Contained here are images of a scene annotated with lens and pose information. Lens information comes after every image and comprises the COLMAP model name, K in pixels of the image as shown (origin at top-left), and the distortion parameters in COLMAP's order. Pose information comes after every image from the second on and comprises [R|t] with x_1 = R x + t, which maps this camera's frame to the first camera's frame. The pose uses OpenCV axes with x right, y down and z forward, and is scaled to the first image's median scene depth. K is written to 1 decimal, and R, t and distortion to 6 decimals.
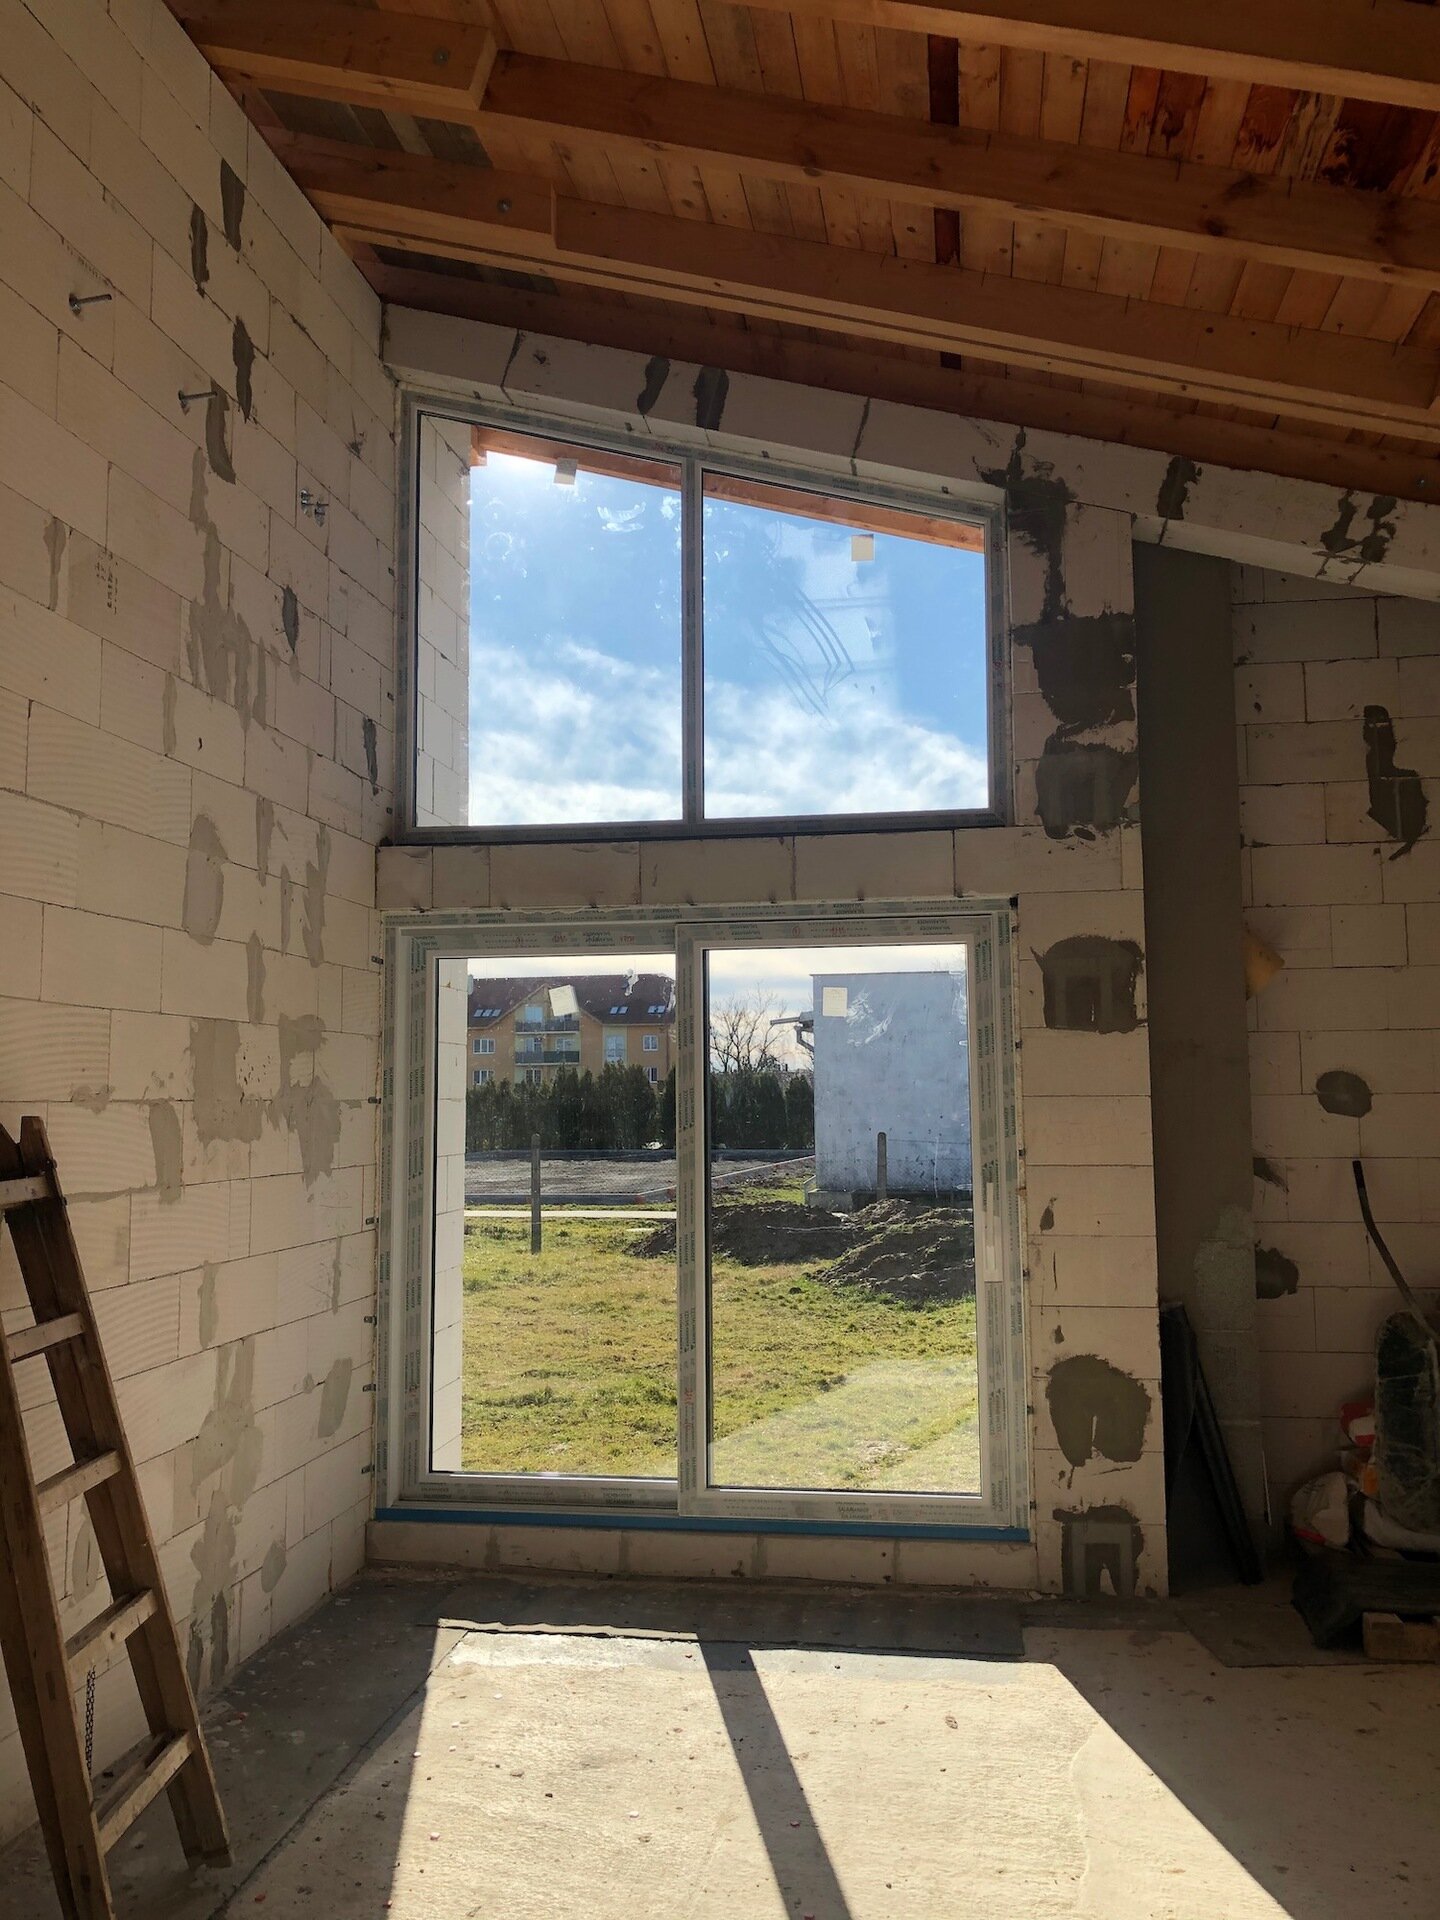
lens RADIAL K [[1581.7, 0, 722.2], [0, 1581.7, 950.7], [0, 0, 1]] dist [0.035754, -0.044944]
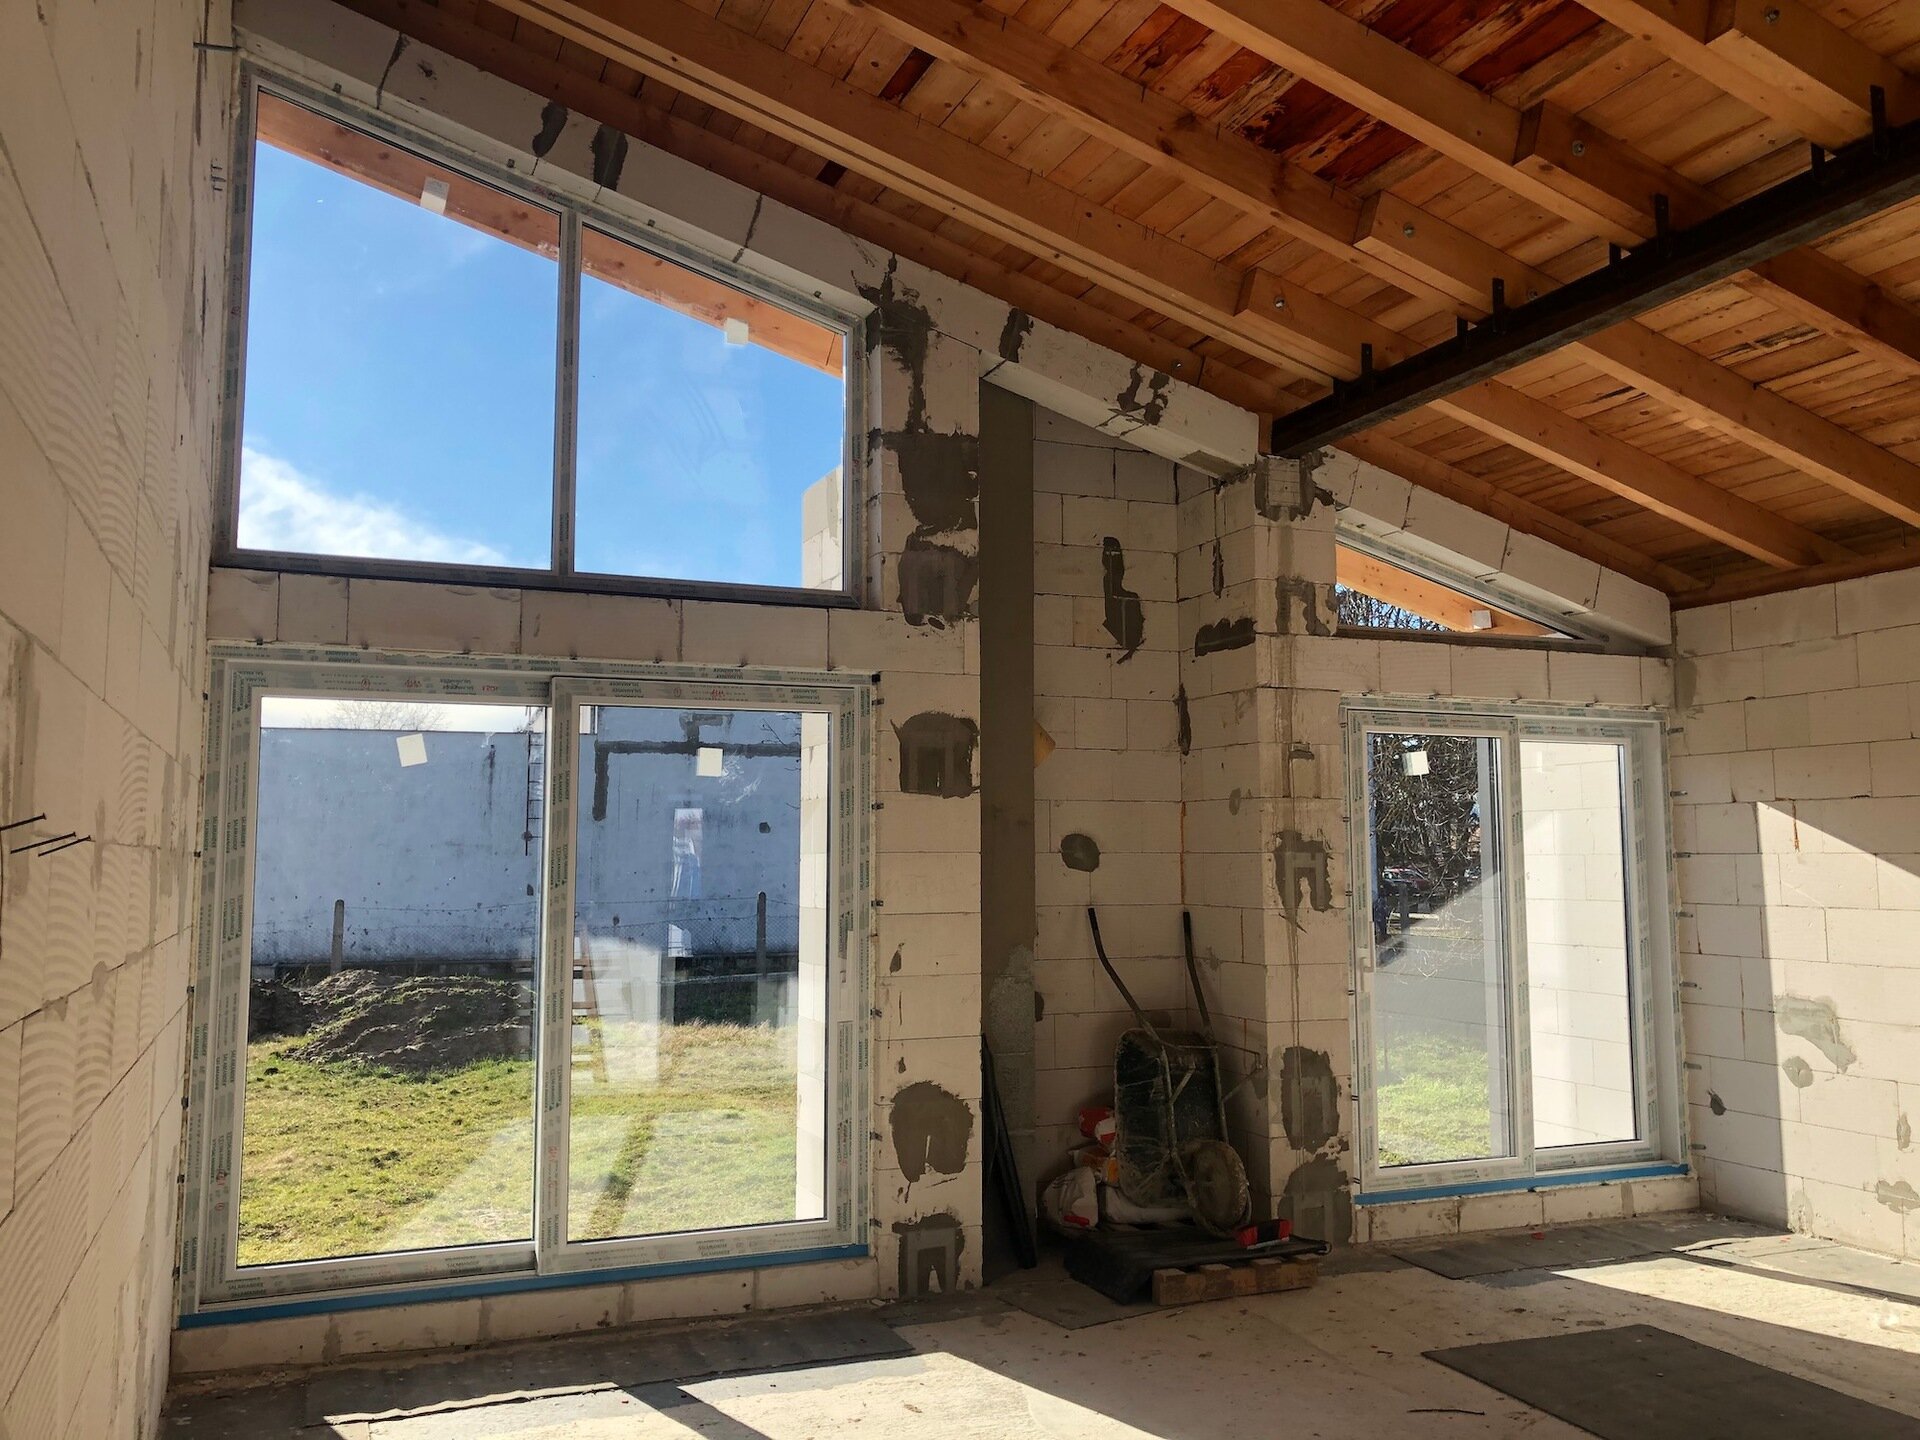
lens RADIAL K [[1581.7, 0, 957.9], [0, 1581.7, 706.3], [0, 0, 1]] dist [0.035754, -0.044944]
pose [[0.850807, 0.057540, 0.522318, -0.342433], [-0.053268, 0.998311, -0.023209, 0.011462], [-0.522771, -0.008077, 0.852435, 0.024568]]
